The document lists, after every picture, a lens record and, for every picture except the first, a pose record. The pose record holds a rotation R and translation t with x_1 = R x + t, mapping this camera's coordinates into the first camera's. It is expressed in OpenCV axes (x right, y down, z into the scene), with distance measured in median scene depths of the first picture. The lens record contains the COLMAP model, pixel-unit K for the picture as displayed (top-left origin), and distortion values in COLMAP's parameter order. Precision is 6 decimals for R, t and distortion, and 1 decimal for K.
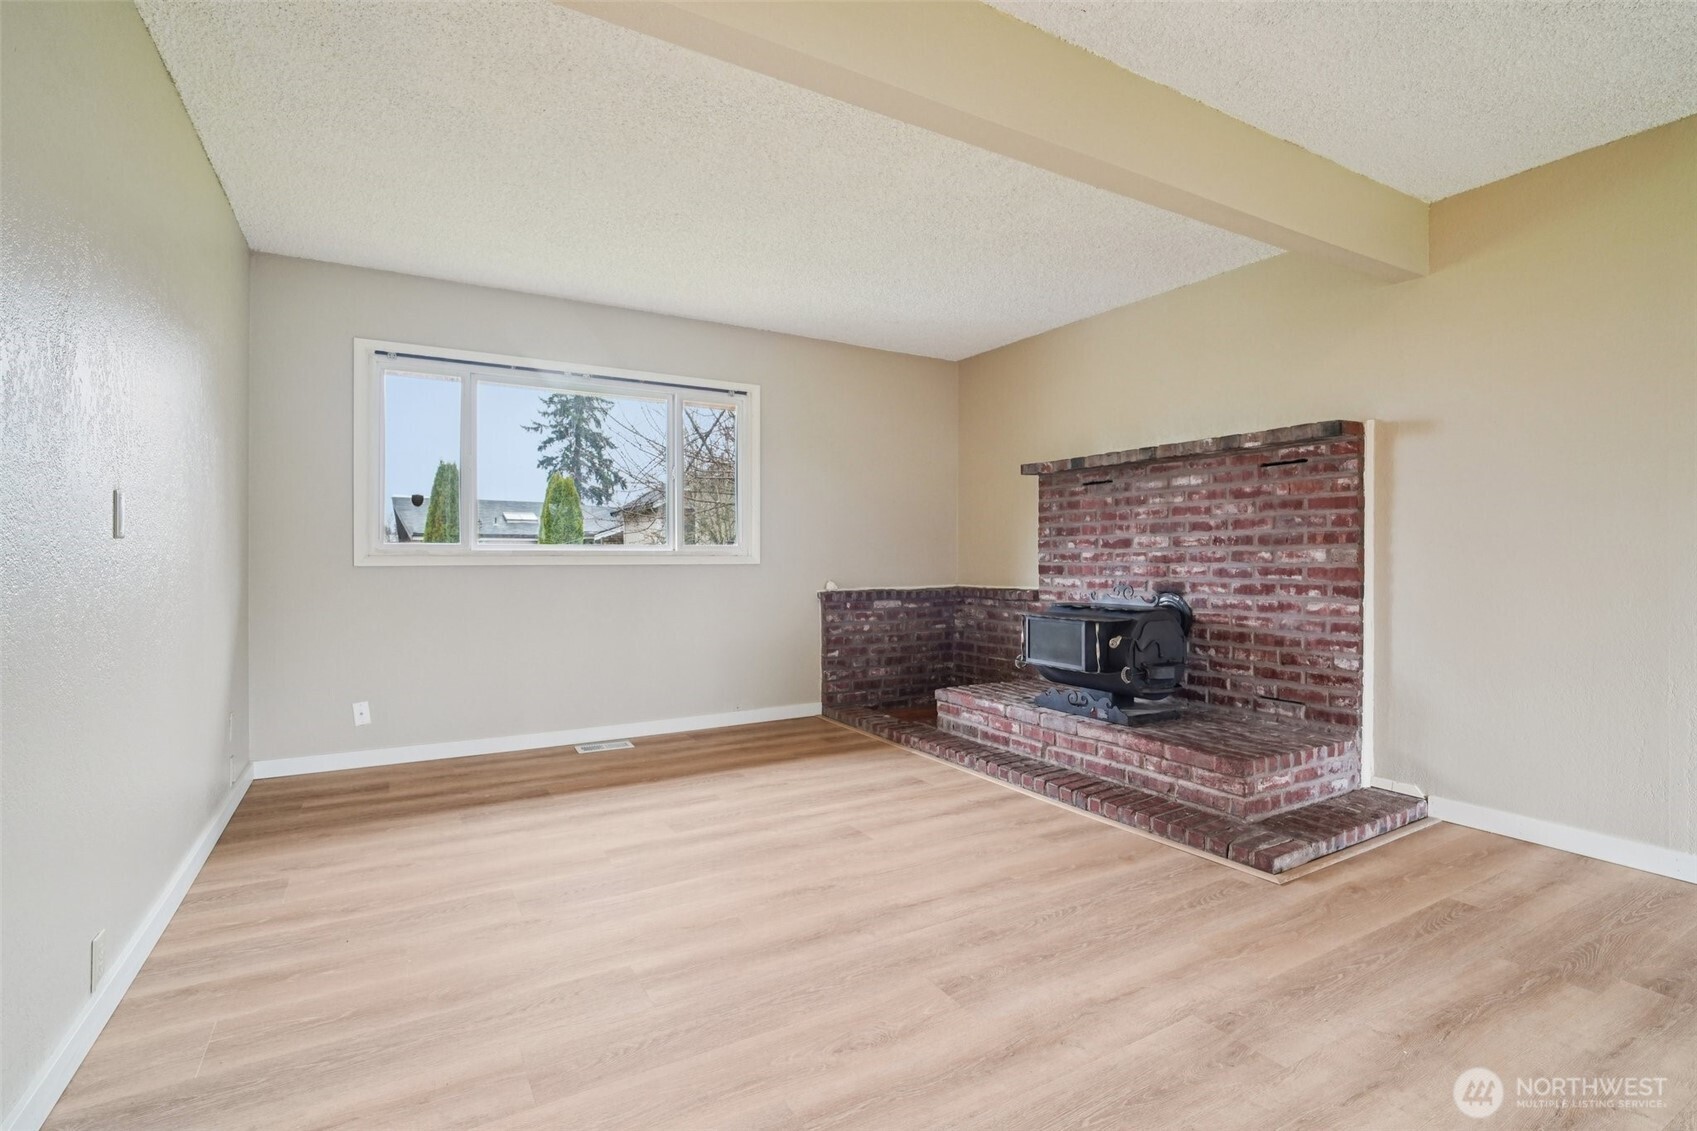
lens RADIAL K [[811.1, 0, 862.8], [0, 811.1, 560.8], [0, 0, 1]] dist [-0.010142, 0.004555]
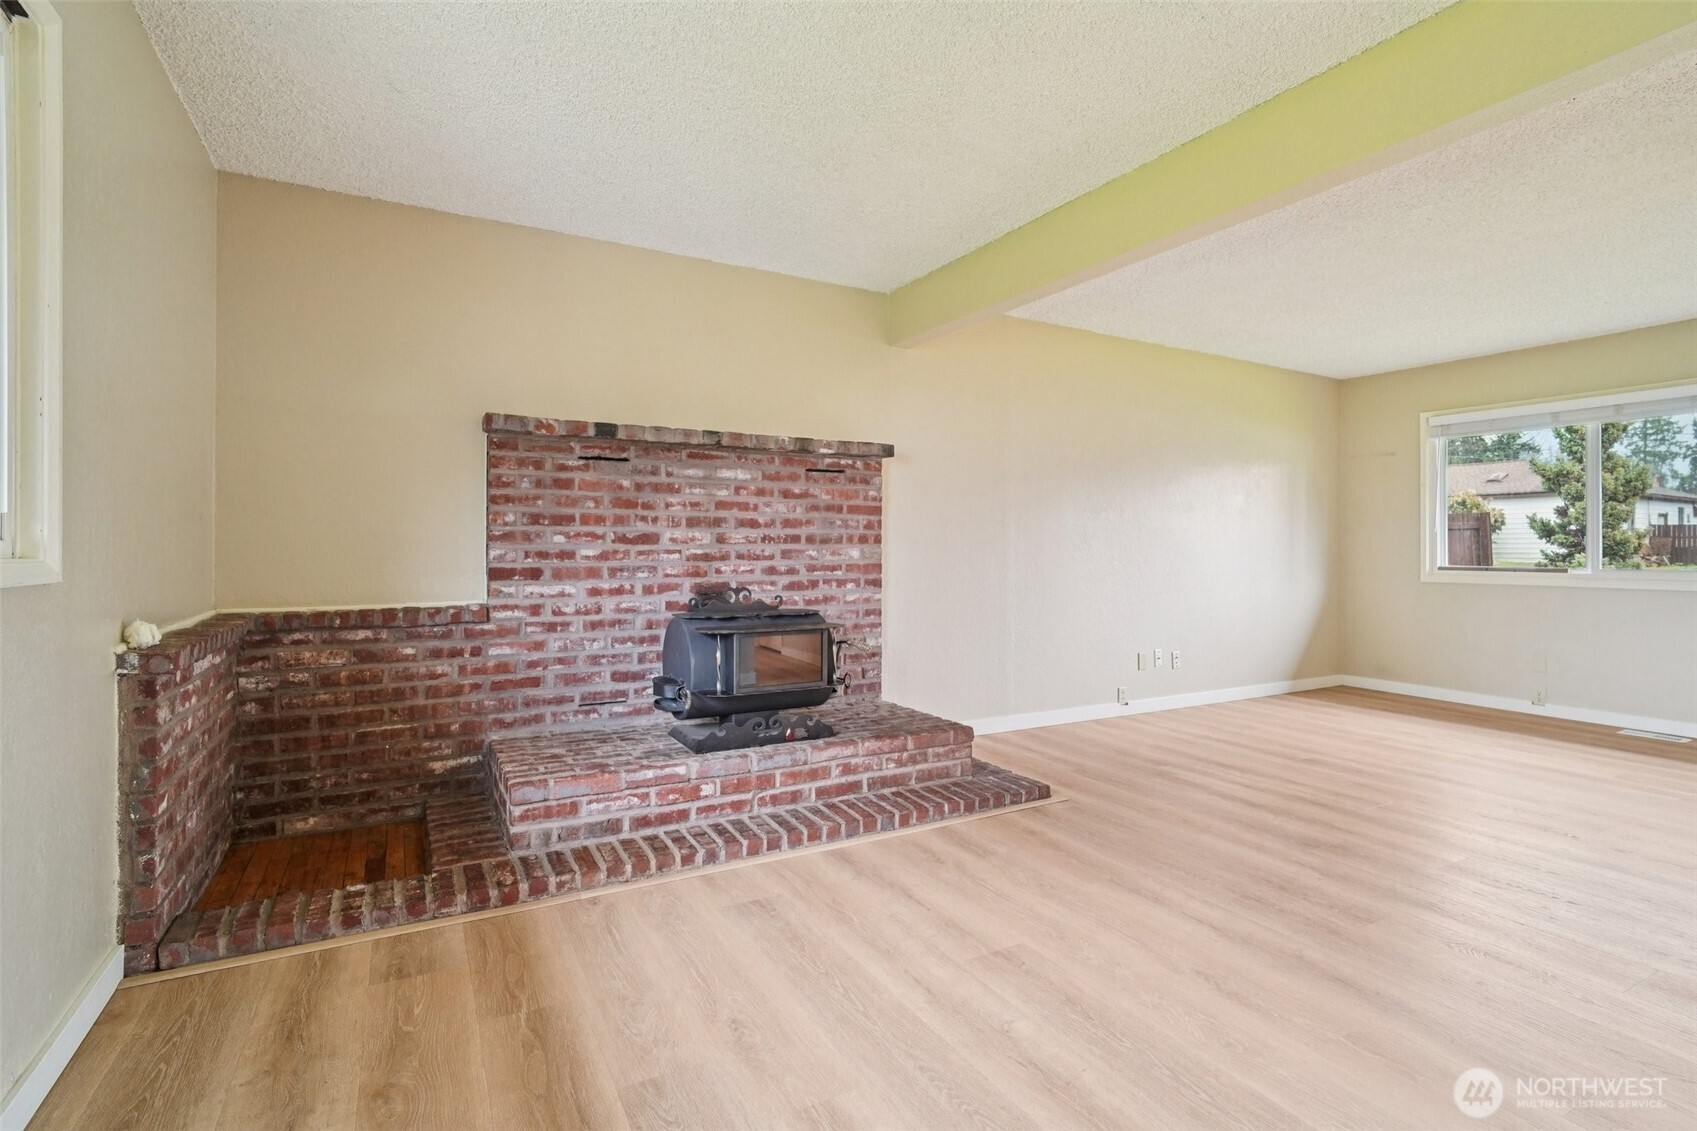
lens RADIAL K [[811.1, 0, 853.0], [0, 811.1, 555.5], [0, 0, 1]] dist [-0.010142, 0.004555]
pose [[0.021892, -0.011303, 0.999696, -0.552103], [-0.000850, 0.999936, 0.011325, -0.015309], [-0.999760, -0.001098, 0.021881, 0.865257]]
